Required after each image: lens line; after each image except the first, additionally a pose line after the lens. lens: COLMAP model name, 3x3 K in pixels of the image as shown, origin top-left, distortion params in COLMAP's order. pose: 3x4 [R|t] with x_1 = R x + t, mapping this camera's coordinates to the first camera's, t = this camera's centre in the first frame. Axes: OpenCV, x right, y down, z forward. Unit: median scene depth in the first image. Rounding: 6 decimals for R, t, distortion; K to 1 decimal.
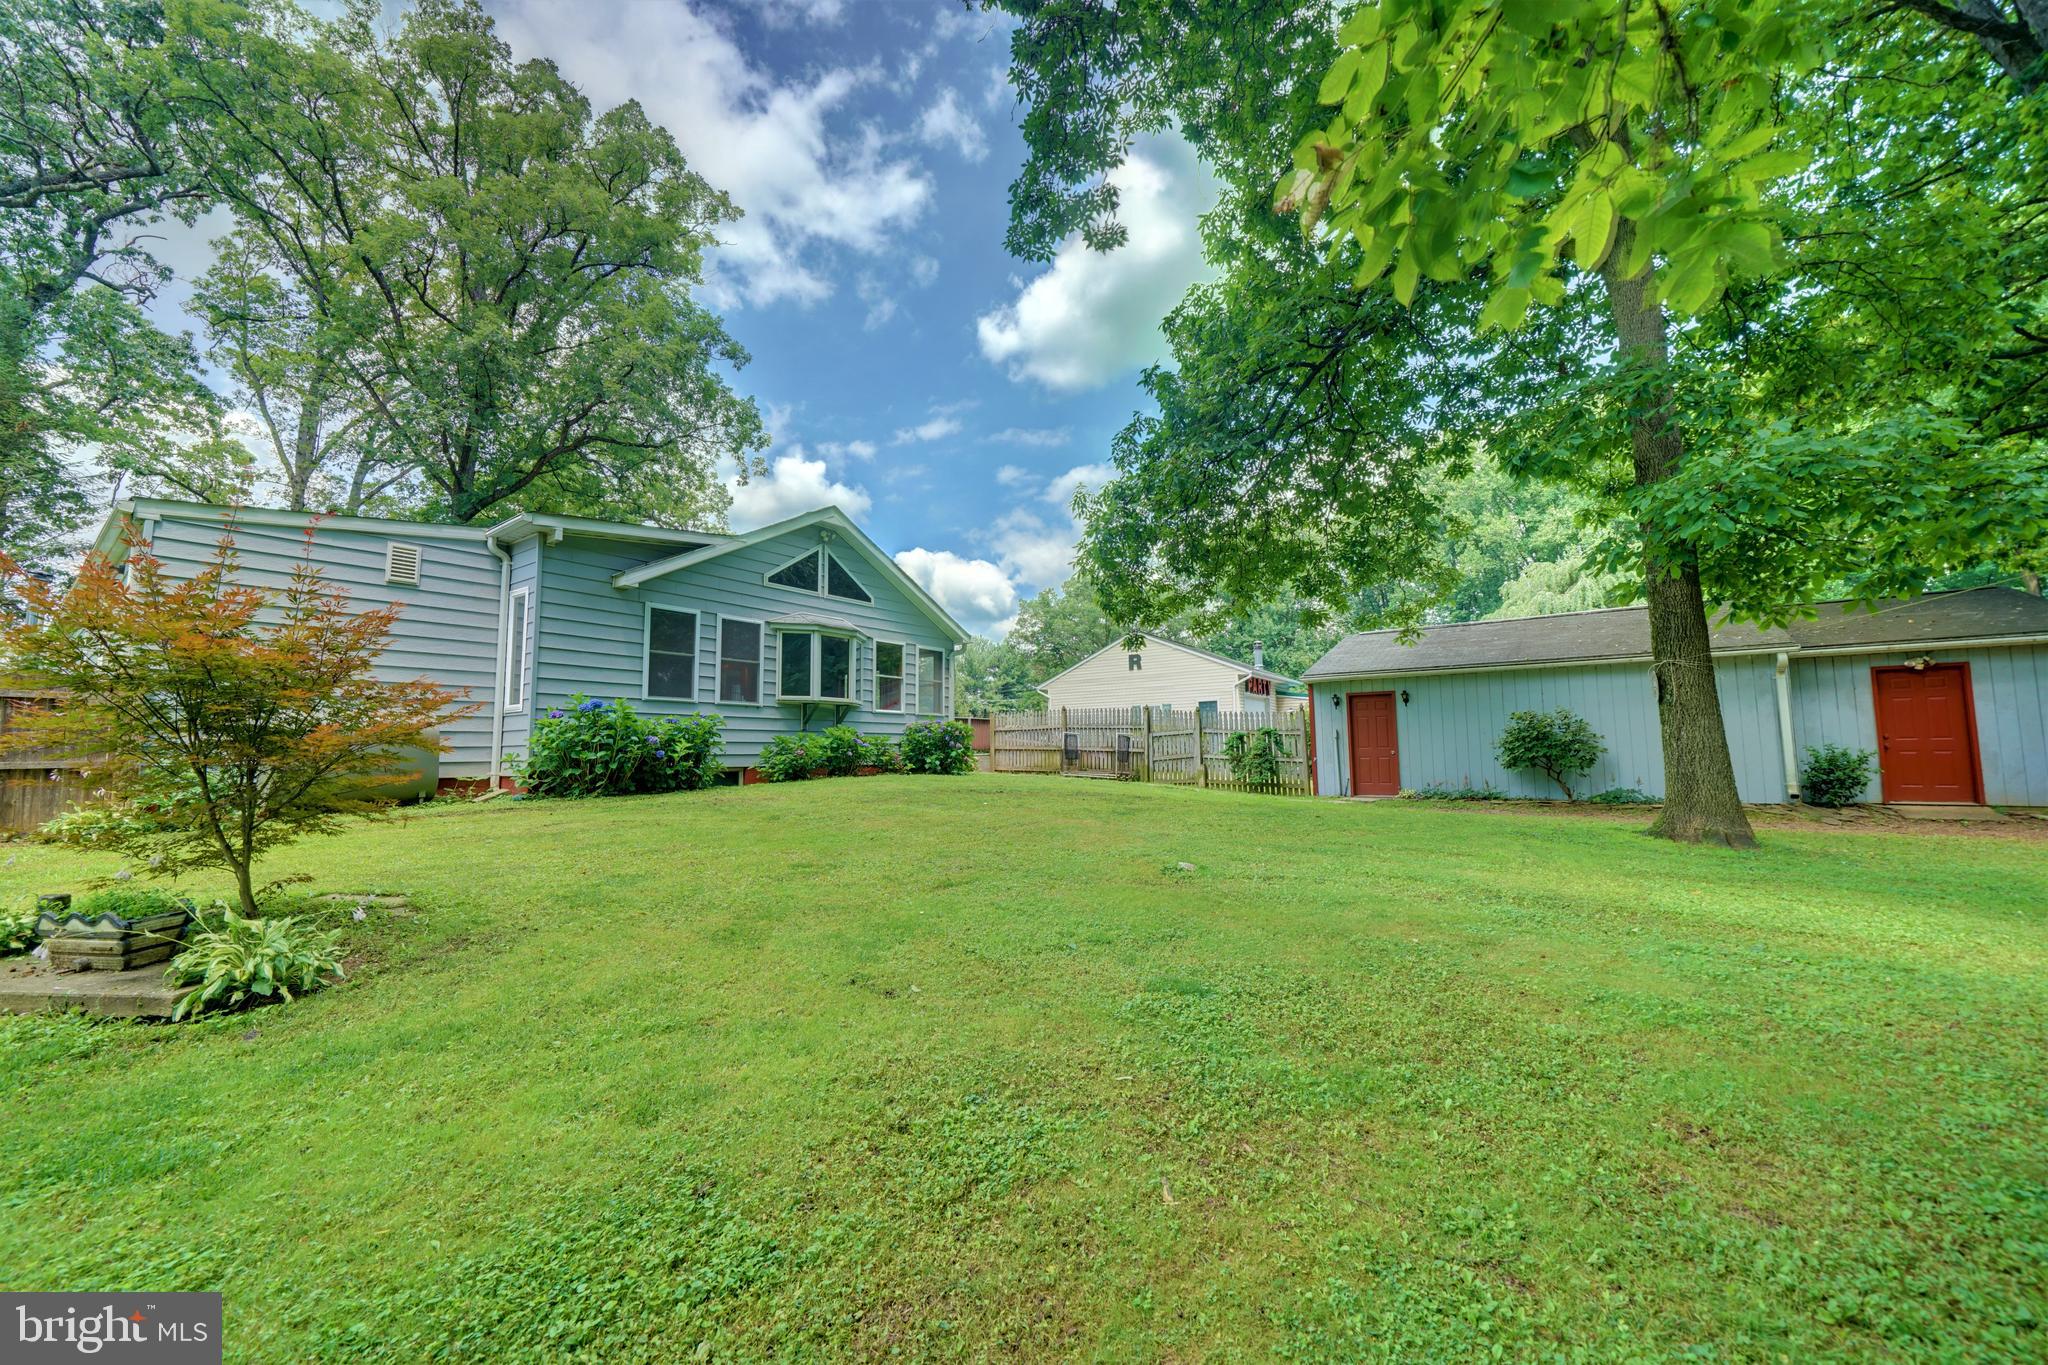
lens RADIAL K [[770.5, 0, 1024.0], [0, 770.5, 682.5], [0, 0, 1]] dist [0.000074, 0.000194]
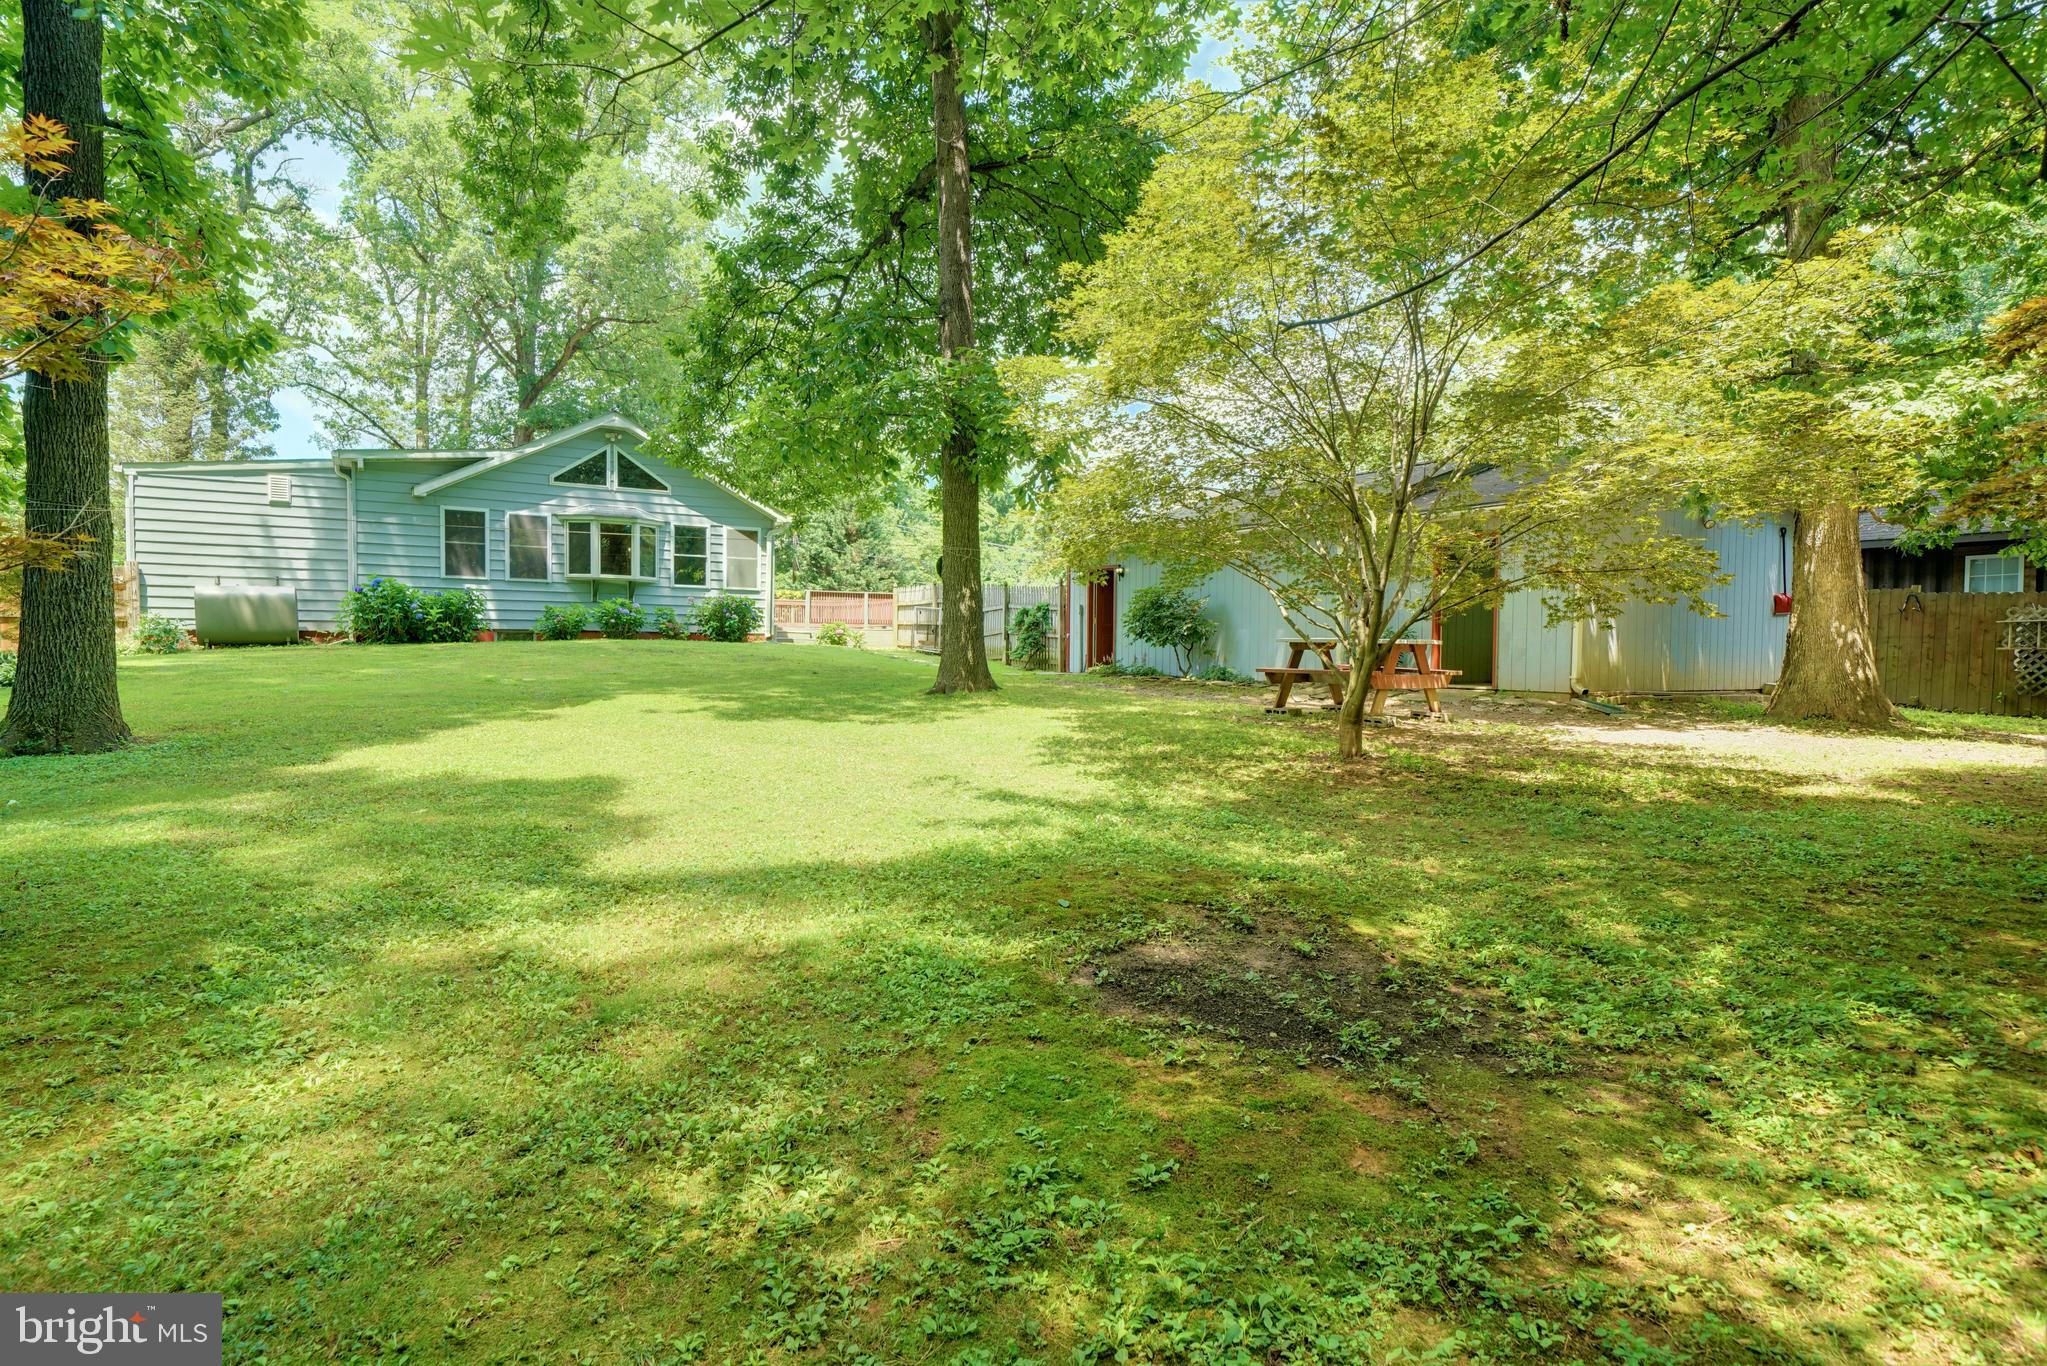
lens RADIAL K [[1075.6, 0, 1023.5], [0, 1075.6, 683.0], [0, 0, 1]] dist [0.017870, 0.004544]
pose [[0.928915, 0.032787, -0.368838, 1.005333], [0.015519, 0.991750, 0.127242, -0.018335], [0.369967, -0.123921, 0.920743, -0.348483]]
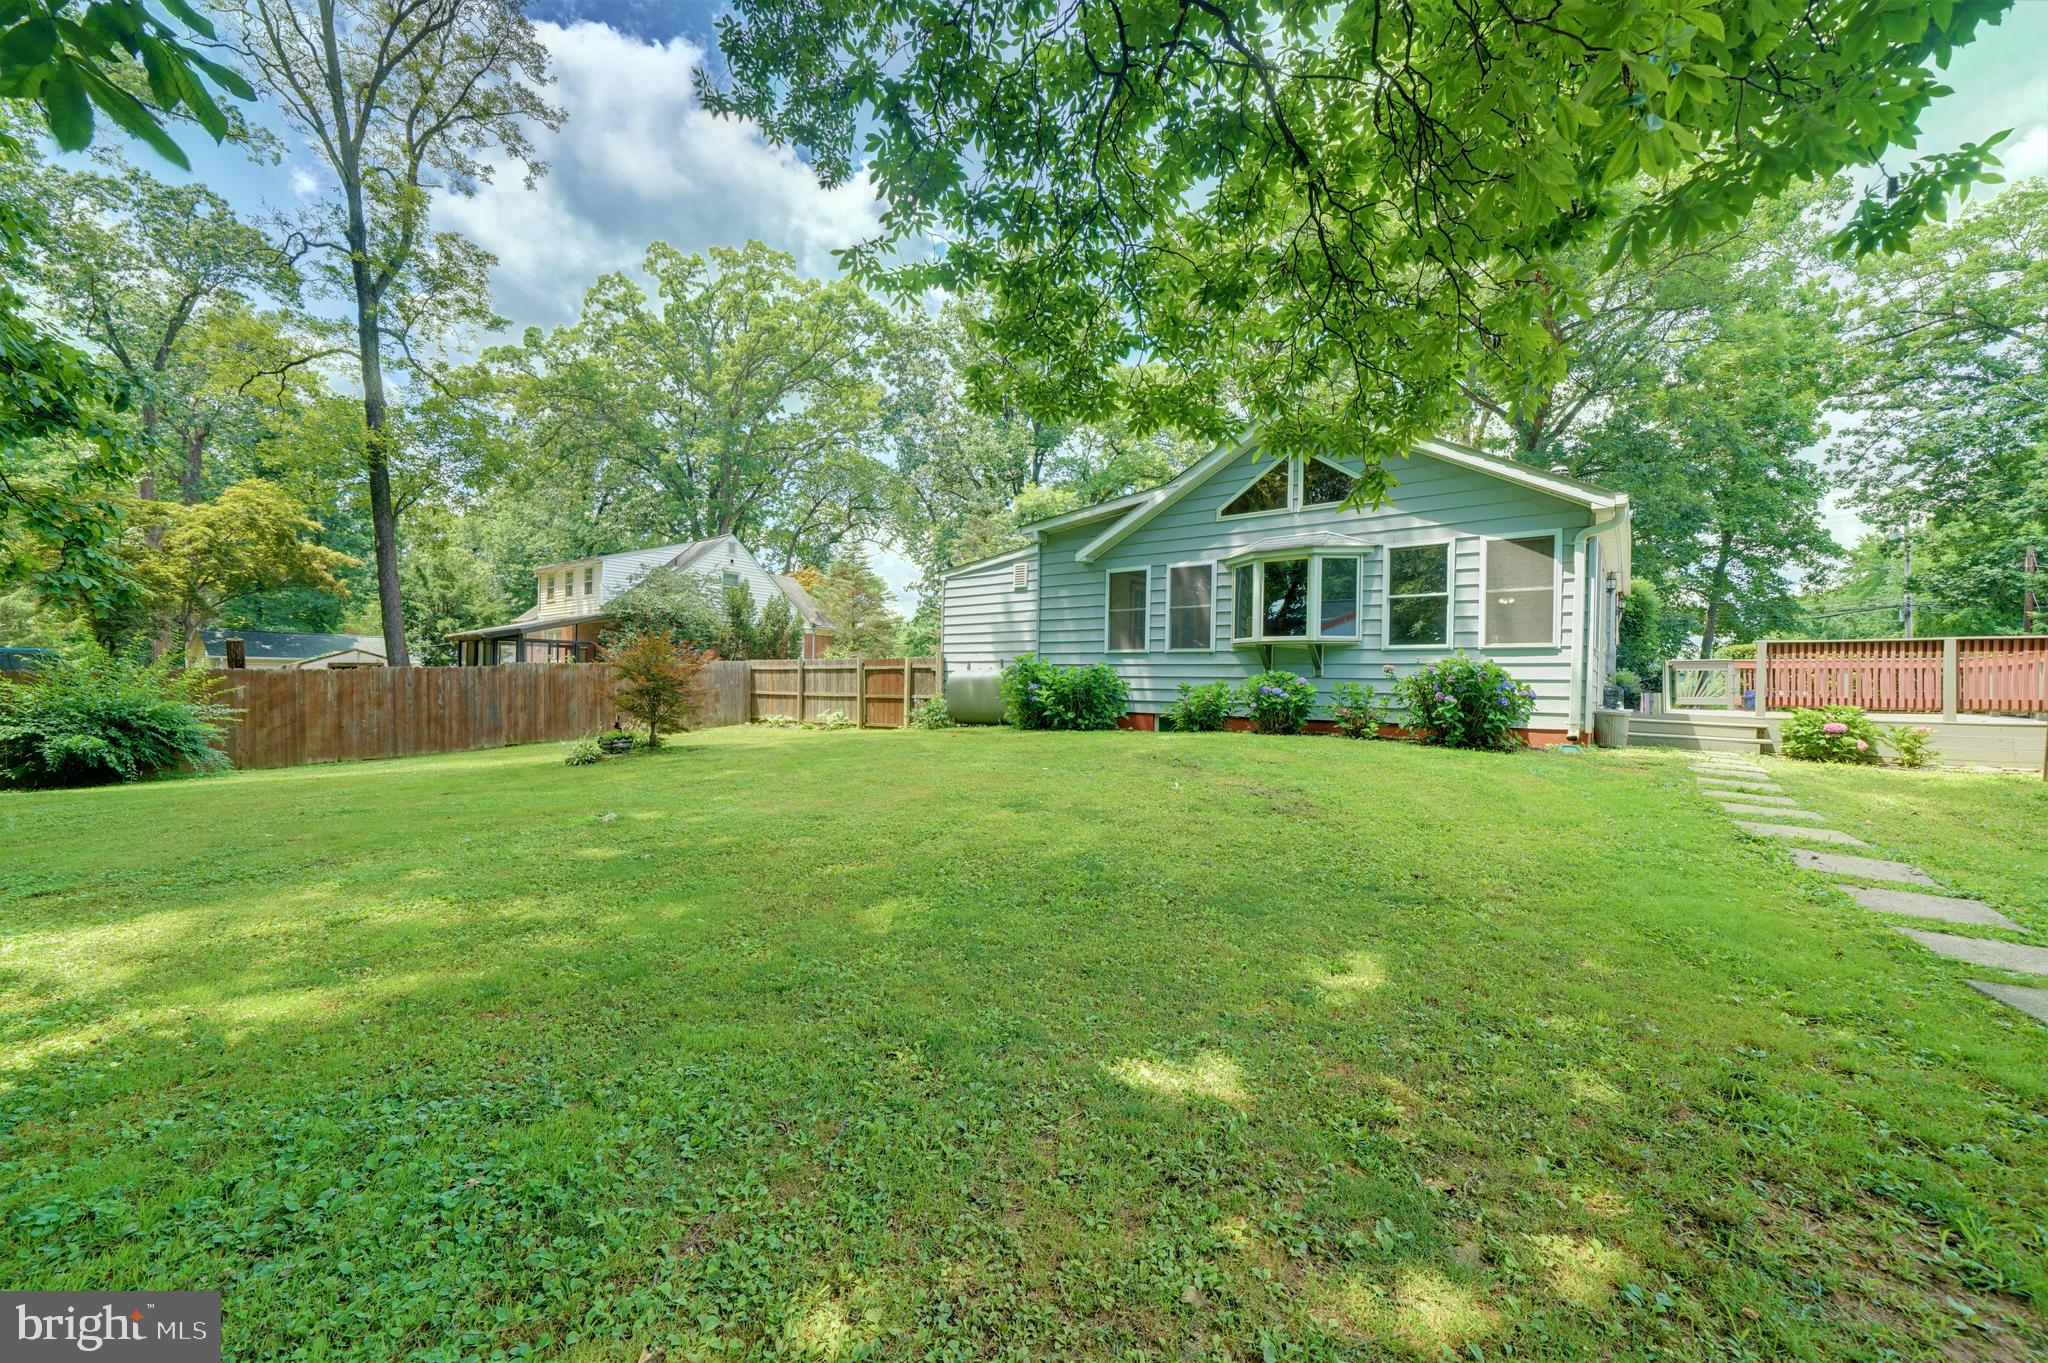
lens RADIAL K [[770.5, 0, 1024.0], [0, 770.5, 681.5], [0, 0, 1]] dist [0.000074, 0.000194]
pose [[-0.030300, -0.013470, -0.999450, 0.585004], [0.060467, 0.998053, -0.015284, 0.065451], [0.997710, -0.060897, -0.029427, 0.776346]]
